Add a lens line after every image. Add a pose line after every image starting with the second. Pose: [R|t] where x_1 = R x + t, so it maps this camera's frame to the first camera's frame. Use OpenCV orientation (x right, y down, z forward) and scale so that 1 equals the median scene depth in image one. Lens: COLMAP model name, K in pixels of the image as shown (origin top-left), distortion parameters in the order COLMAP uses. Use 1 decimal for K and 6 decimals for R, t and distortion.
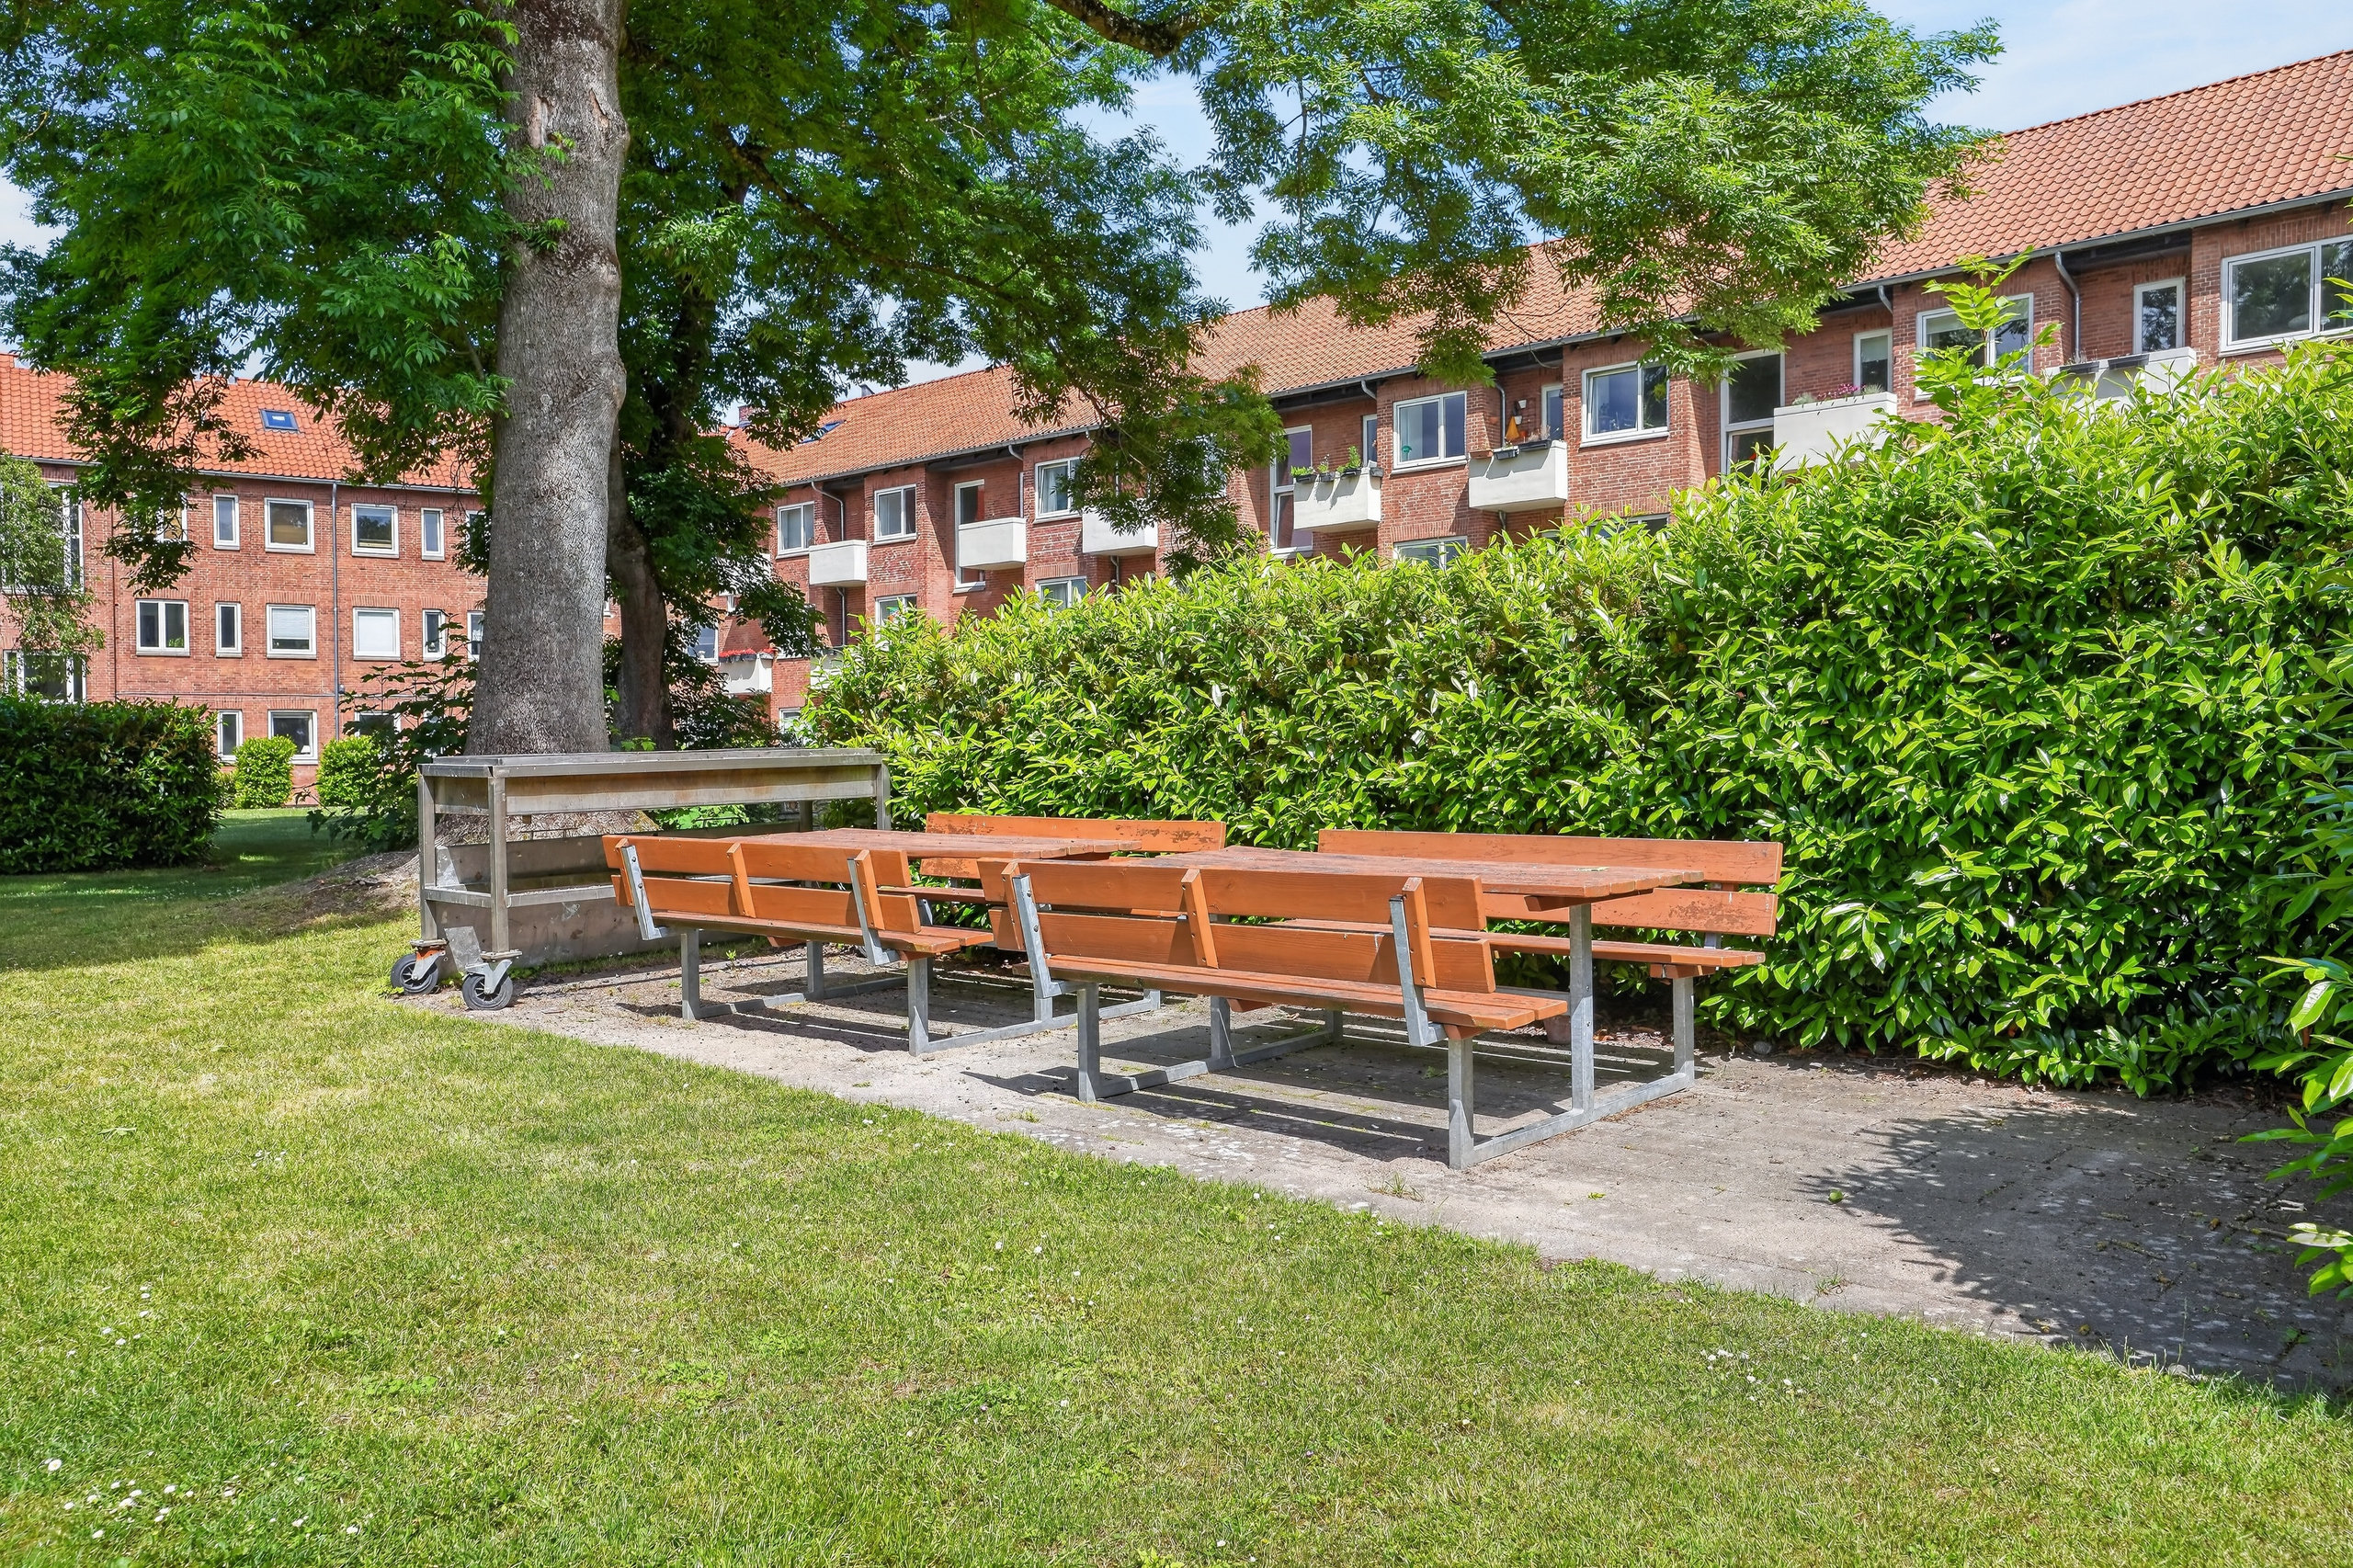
lens RADIAL K [[1820.3, 0, 1185.5], [0, 1820.3, 781.6], [0, 0, 1]] dist [-0.003185, 0.050473]
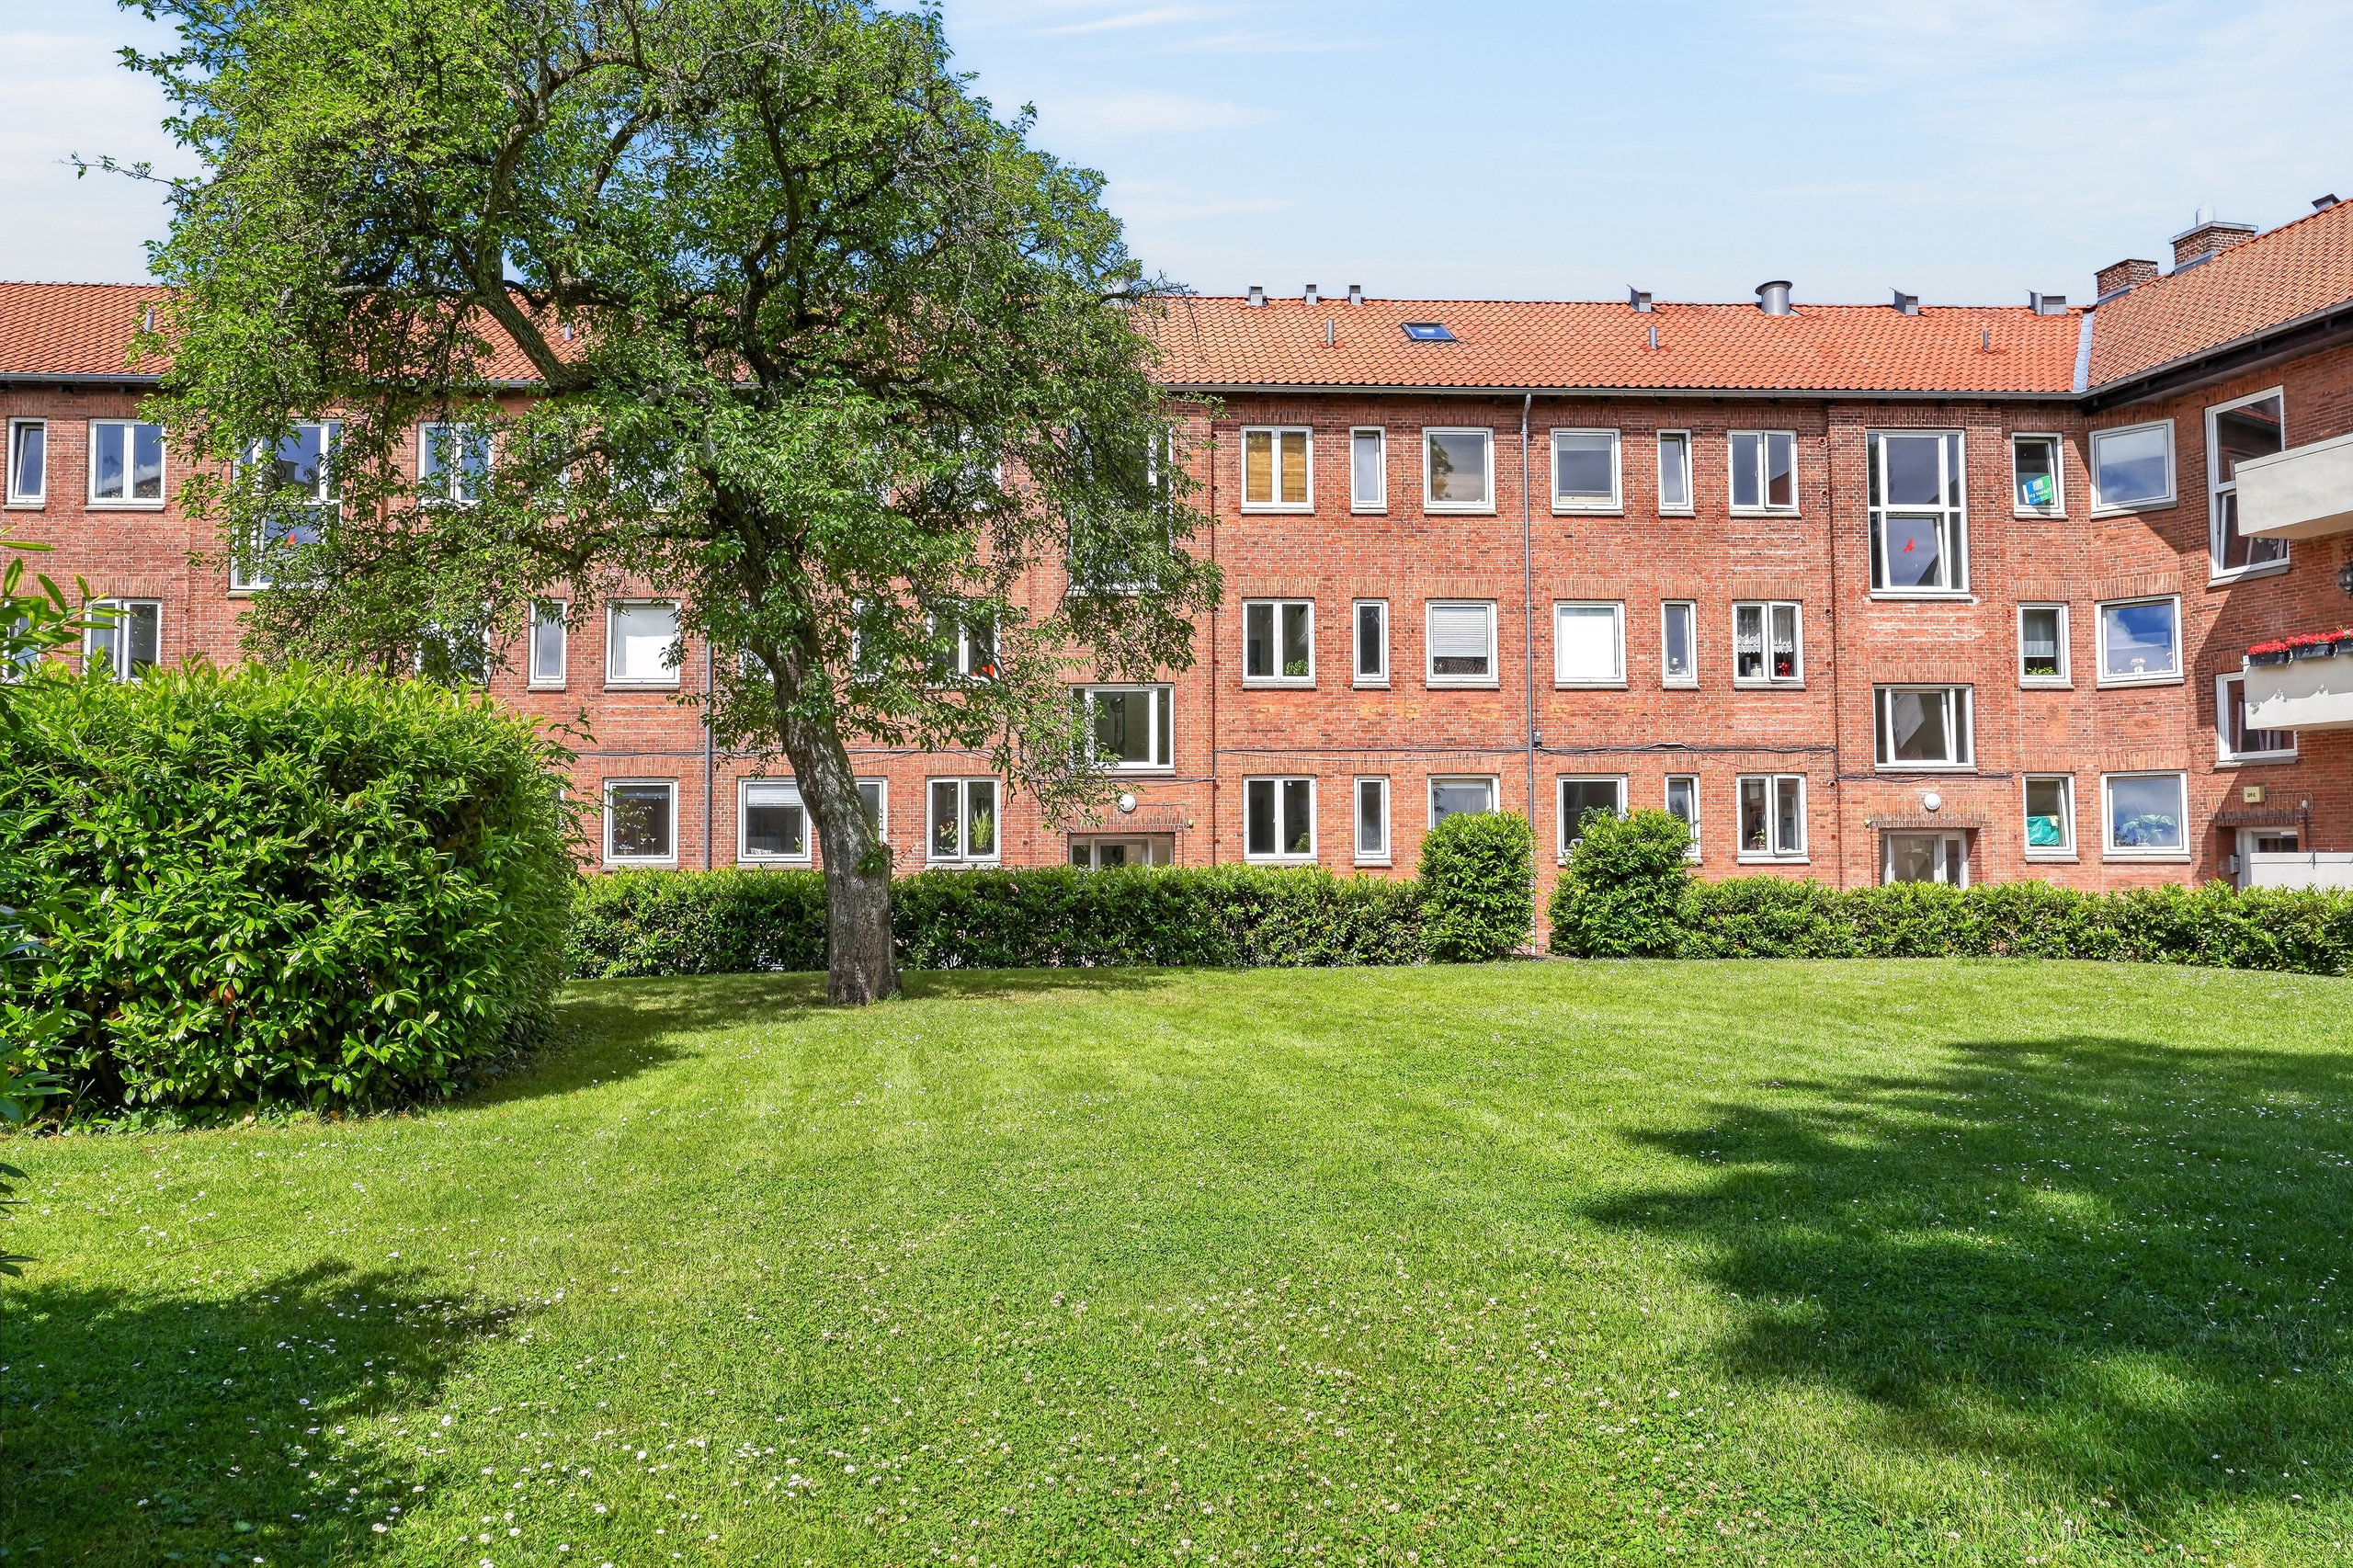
lens RADIAL K [[1576.9, 0, 1161.3], [0, 1576.9, 772.1], [0, 0, 1]] dist [-0.026098, 0.024731]
pose [[0.855617, -0.024061, -0.517050, -0.527558], [-0.009849, 0.997981, -0.062739, -0.011137], [0.517515, 0.058773, 0.853653, 0.871212]]
